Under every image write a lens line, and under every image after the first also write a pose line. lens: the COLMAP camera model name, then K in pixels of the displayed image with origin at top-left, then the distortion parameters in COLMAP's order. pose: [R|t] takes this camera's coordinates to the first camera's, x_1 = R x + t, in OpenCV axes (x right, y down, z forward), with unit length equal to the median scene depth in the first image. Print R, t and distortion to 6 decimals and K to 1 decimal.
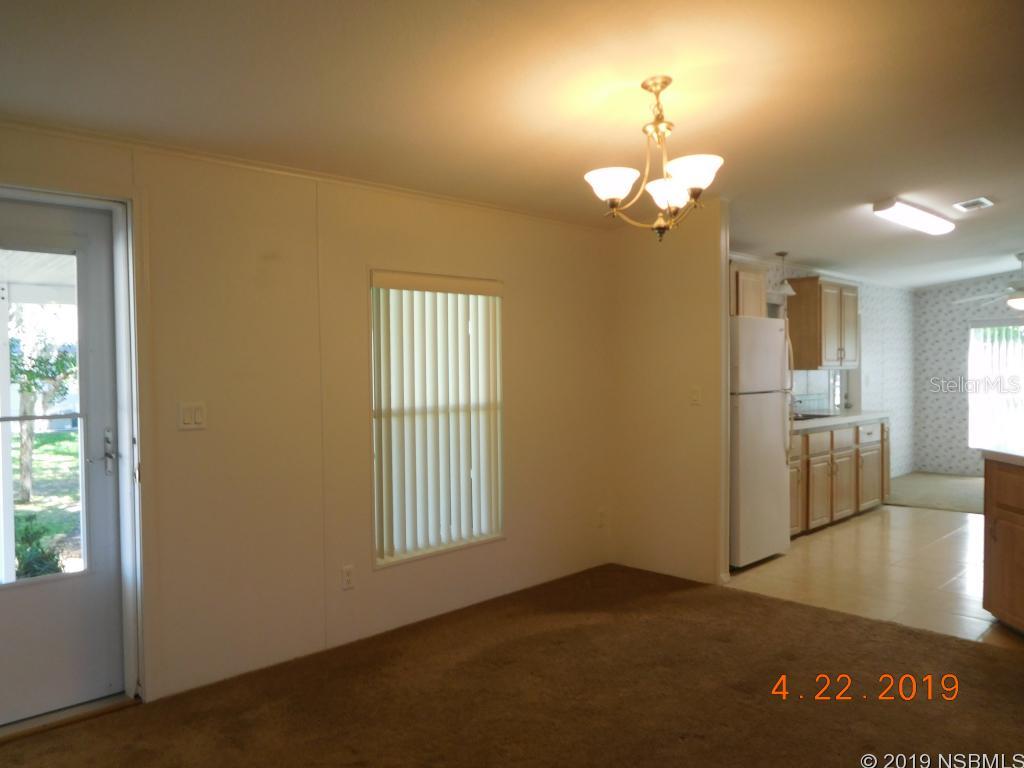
lens RADIAL K [[759.2, 0, 511.0], [0, 759.2, 383.7], [0, 0, 1]] dist [-0.036370, 0.017180]
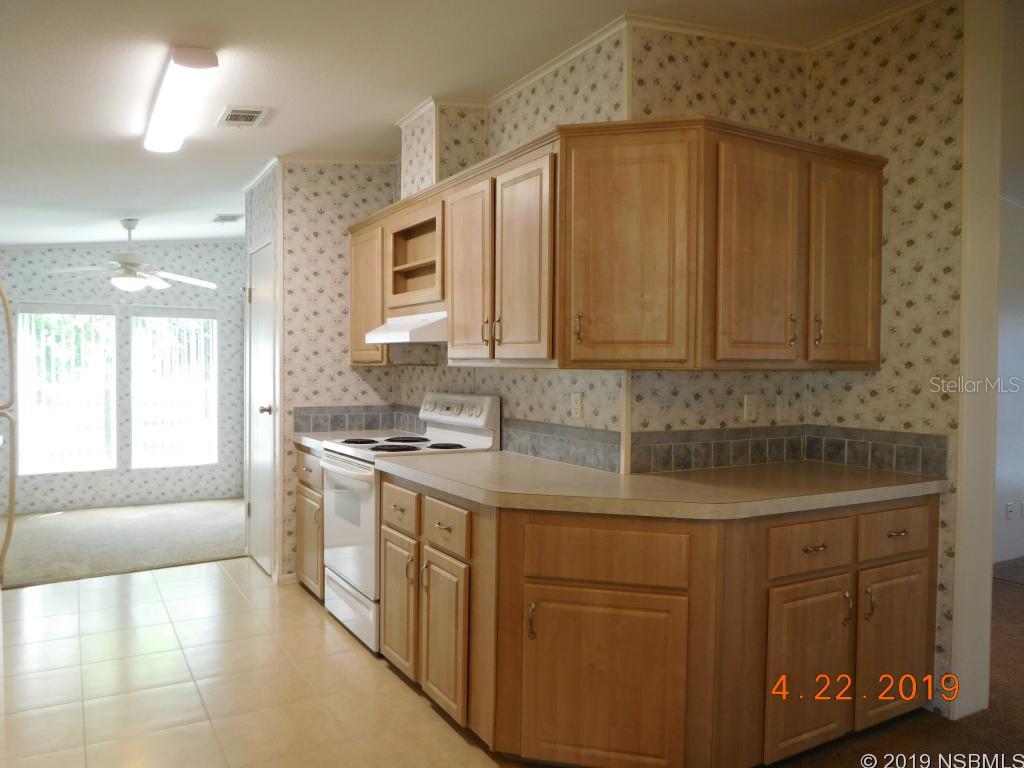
lens RADIAL K [[759.2, 0, 508.5], [0, 759.2, 383.9], [0, 0, 1]] dist [-0.036370, 0.017180]
pose [[0.241810, -0.010581, 0.970266, 0.025451], [0.013239, 0.999883, 0.007604, -0.004089], [-0.970233, 0.011007, 0.241922, 0.461949]]
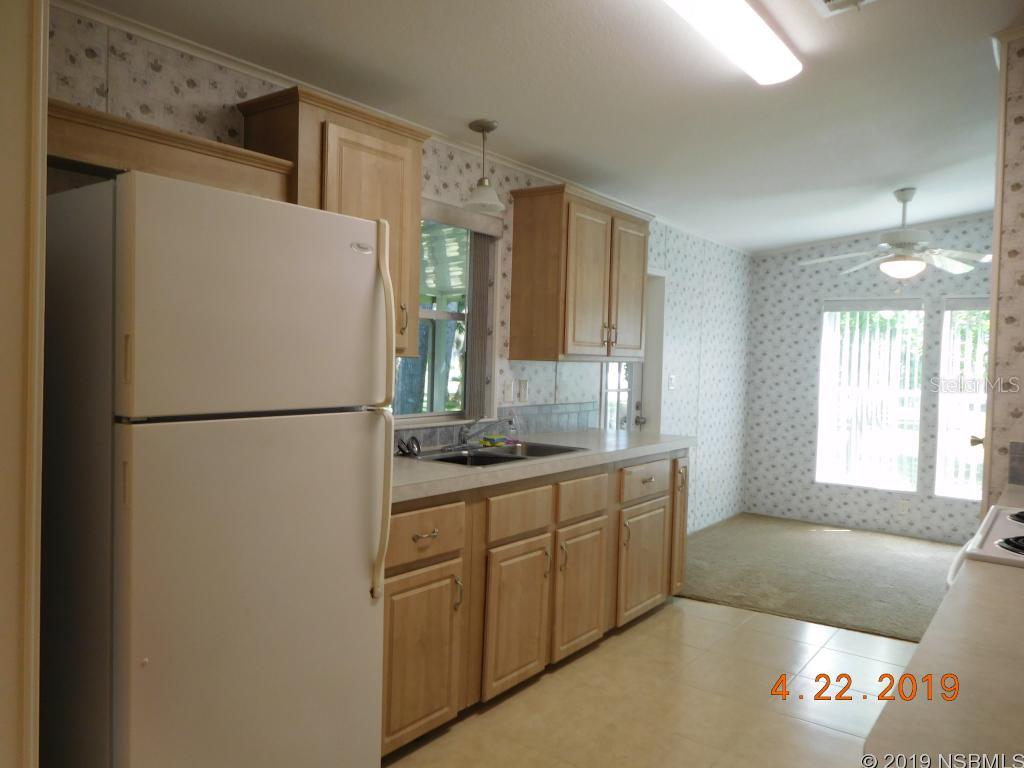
lens RADIAL K [[759.2, 0, 512.4], [0, 759.2, 389.1], [0, 0, 1]] dist [-0.036370, 0.017180]
pose [[0.986319, 0.030188, 0.162062, 0.278675], [-0.033845, 0.999230, 0.019857, -0.007690], [-0.161338, -0.025071, 0.986581, 0.457324]]
